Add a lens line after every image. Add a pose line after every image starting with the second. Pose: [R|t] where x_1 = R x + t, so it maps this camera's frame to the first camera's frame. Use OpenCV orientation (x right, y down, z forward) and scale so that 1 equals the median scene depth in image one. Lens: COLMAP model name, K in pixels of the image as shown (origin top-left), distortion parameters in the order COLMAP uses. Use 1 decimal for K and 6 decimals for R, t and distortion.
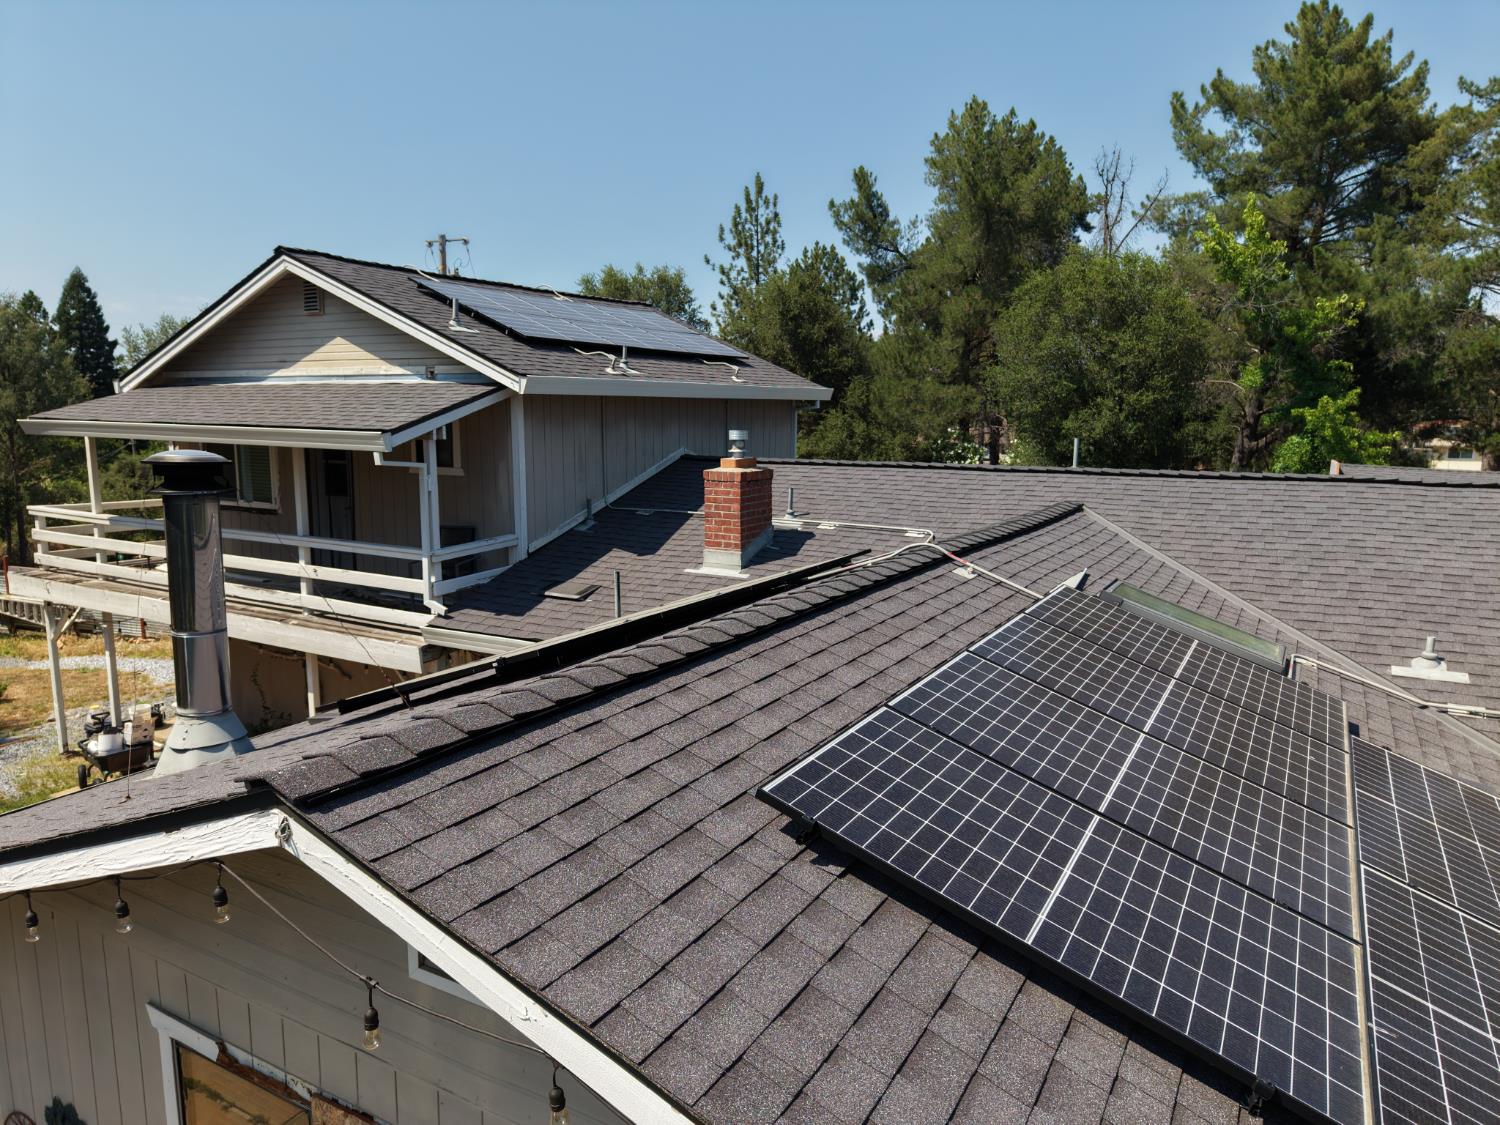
lens RADIAL K [[999.8, 0, 756.3], [0, 999.8, 568.3], [0, 0, 1]] dist [0.026082, -0.023492]
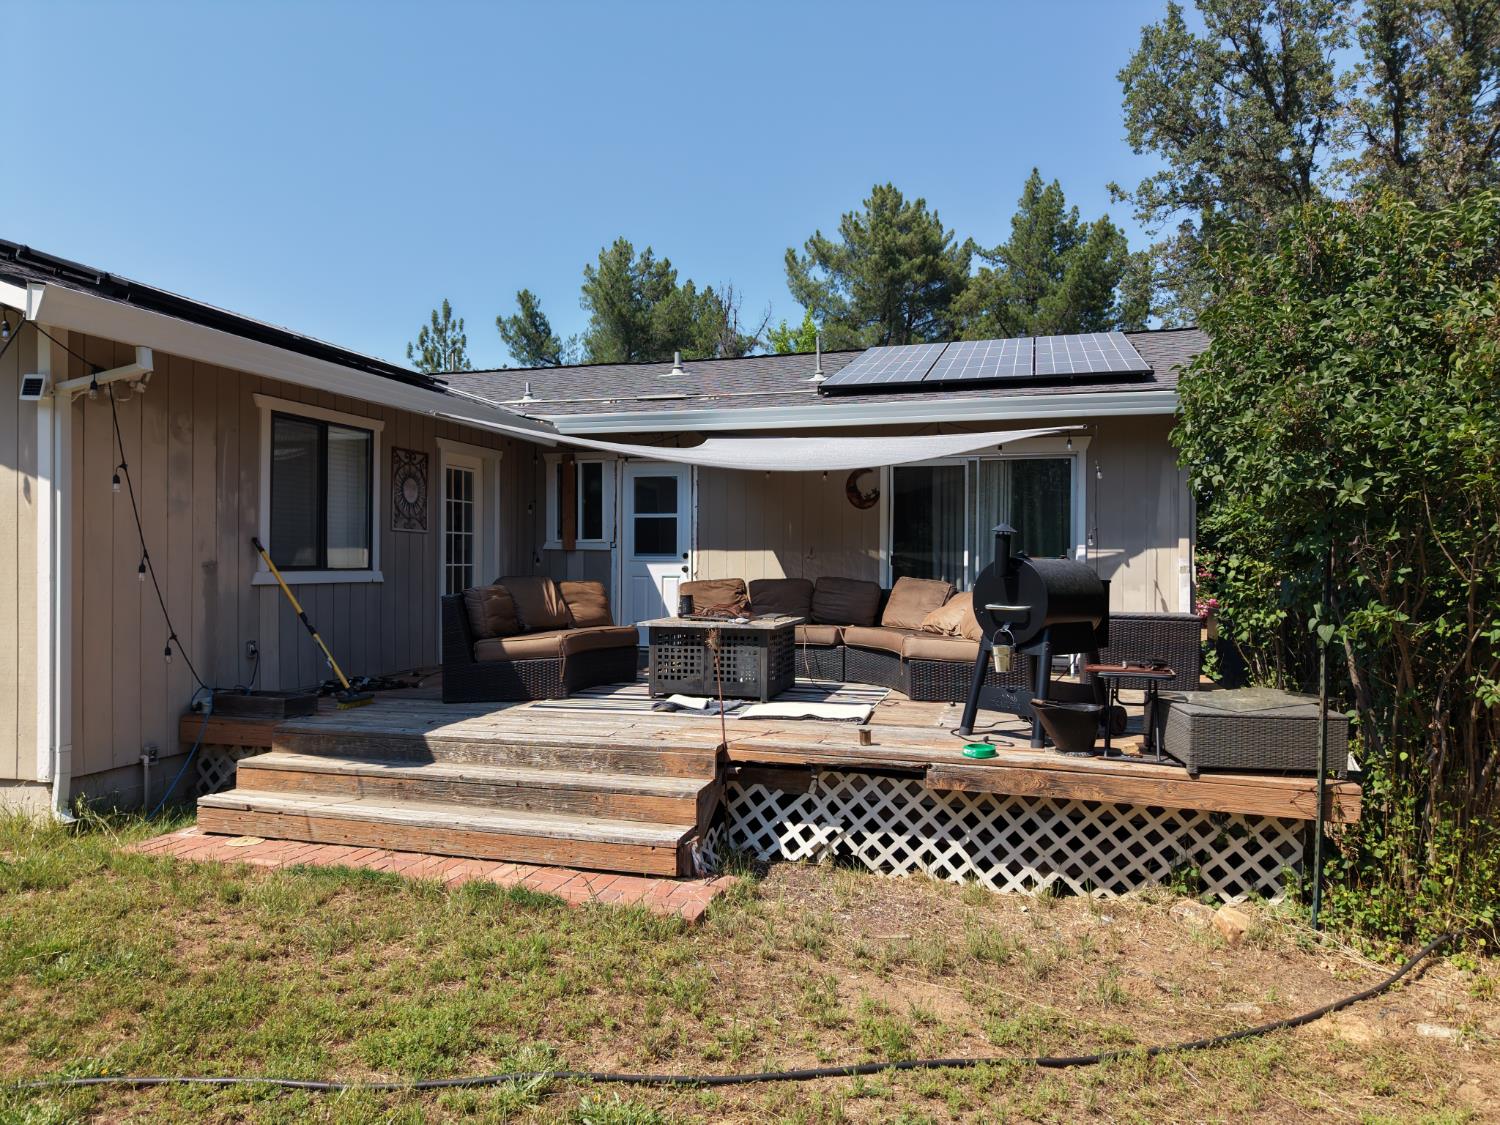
lens RADIAL K [[999.8, 0, 727.1], [0, 999.8, 574.6], [0, 0, 1]] dist [0.026082, -0.023492]
pose [[0.975878, 0.003767, 0.218284, 0.091165], [0.028552, 0.989061, -0.144716, 0.093718], [-0.216441, 0.147458, 0.965096, -0.094336]]
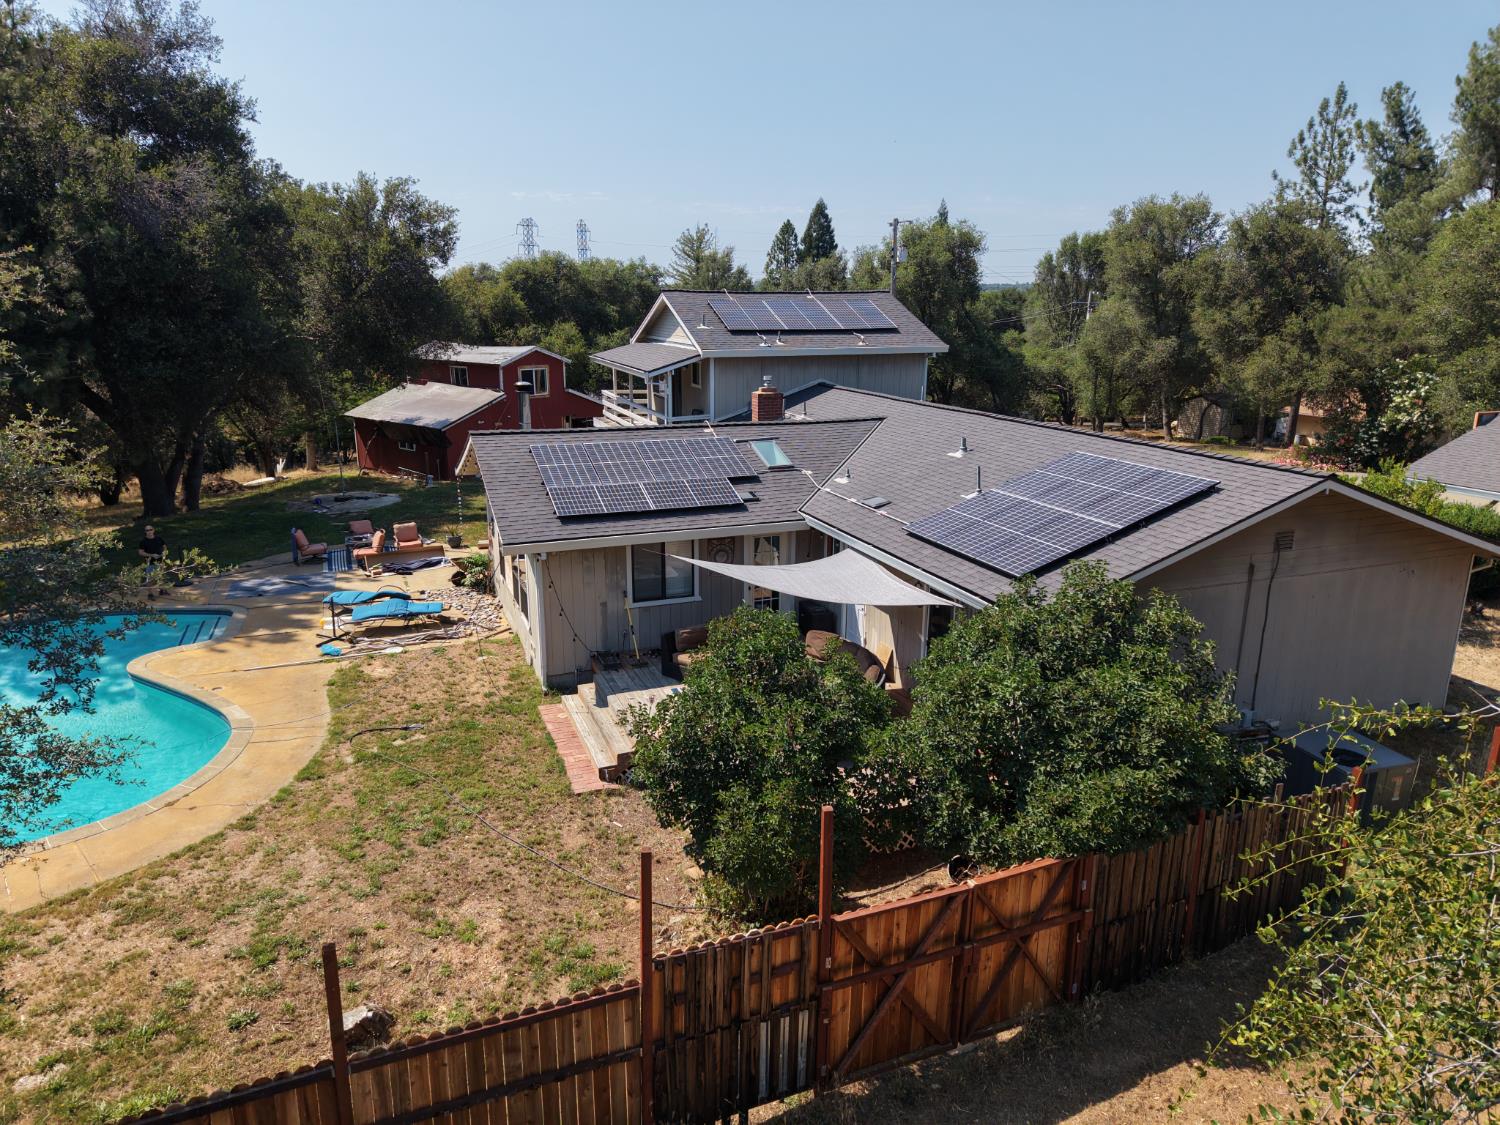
lens RADIAL K [[999.8, 0, 738.2], [0, 999.8, 556.7], [0, 0, 1]] dist [0.026082, -0.023492]
pose [[0.774601, 0.156251, -0.612845, 0.316299], [-0.103054, 0.987233, 0.121450, 0.001454], [0.623997, -0.030919, 0.780815, -0.199922]]
